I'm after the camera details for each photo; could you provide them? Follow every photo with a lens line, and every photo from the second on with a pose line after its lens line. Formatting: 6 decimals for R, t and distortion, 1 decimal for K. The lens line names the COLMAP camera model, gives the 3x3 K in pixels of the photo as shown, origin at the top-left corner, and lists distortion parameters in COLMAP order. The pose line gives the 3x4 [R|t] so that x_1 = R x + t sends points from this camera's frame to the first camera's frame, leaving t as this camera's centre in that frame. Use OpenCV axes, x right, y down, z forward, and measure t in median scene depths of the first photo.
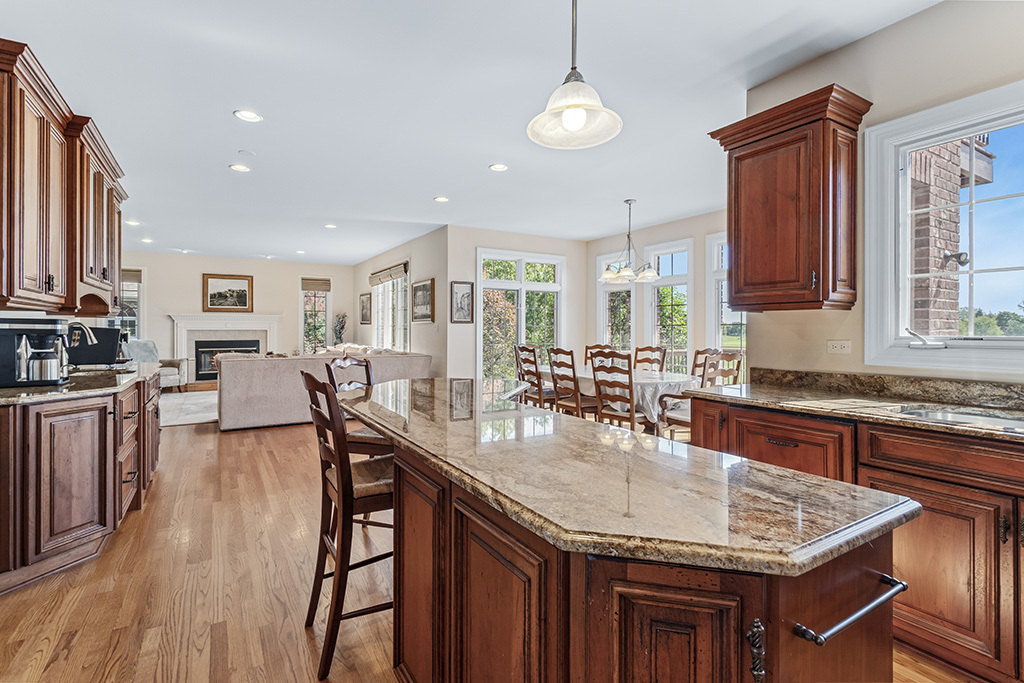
lens RADIAL K [[486.3, 0, 506.3], [0, 486.3, 329.3], [0, 0, 1]] dist [-0.000796, 0.000652]
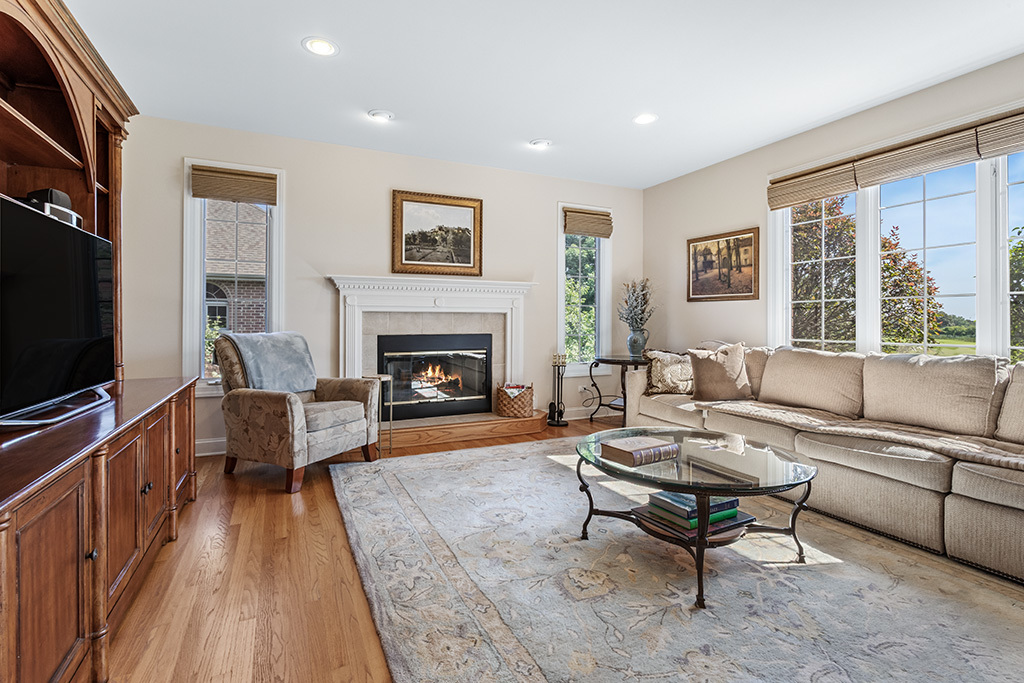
lens RADIAL K [[496.0, 0, 510.1], [0, 496.0, 321.6], [0, 0, 1]] dist [-0.001252, 0.000160]
pose [[0.993728, 0.002354, -0.111797, -0.458627], [-0.002514, 0.999996, -0.001292, 0.010991], [0.111794, 0.001565, 0.993730, 0.542200]]
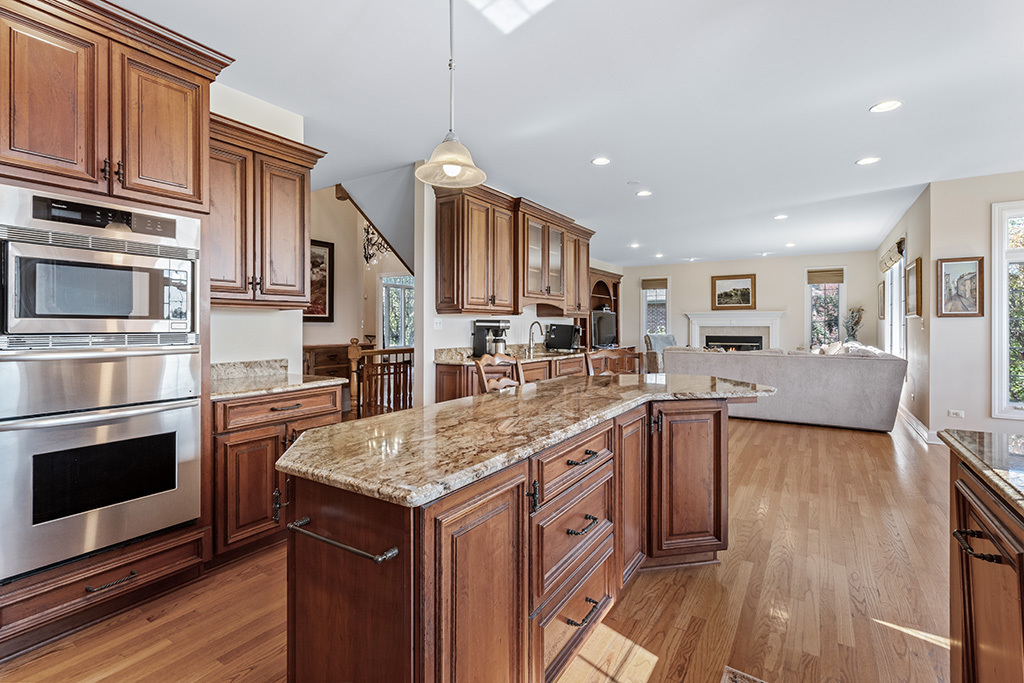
lens RADIAL K [[486.3, 0, 506.3], [0, 486.3, 329.3], [0, 0, 1]] dist [-0.000796, 0.000652]
pose [[0.450563, 0.005716, -0.892726, 0.169974], [0.000669, 0.999977, 0.006740, 0.000302], [0.892744, -0.003634, 0.450549, 0.063712]]
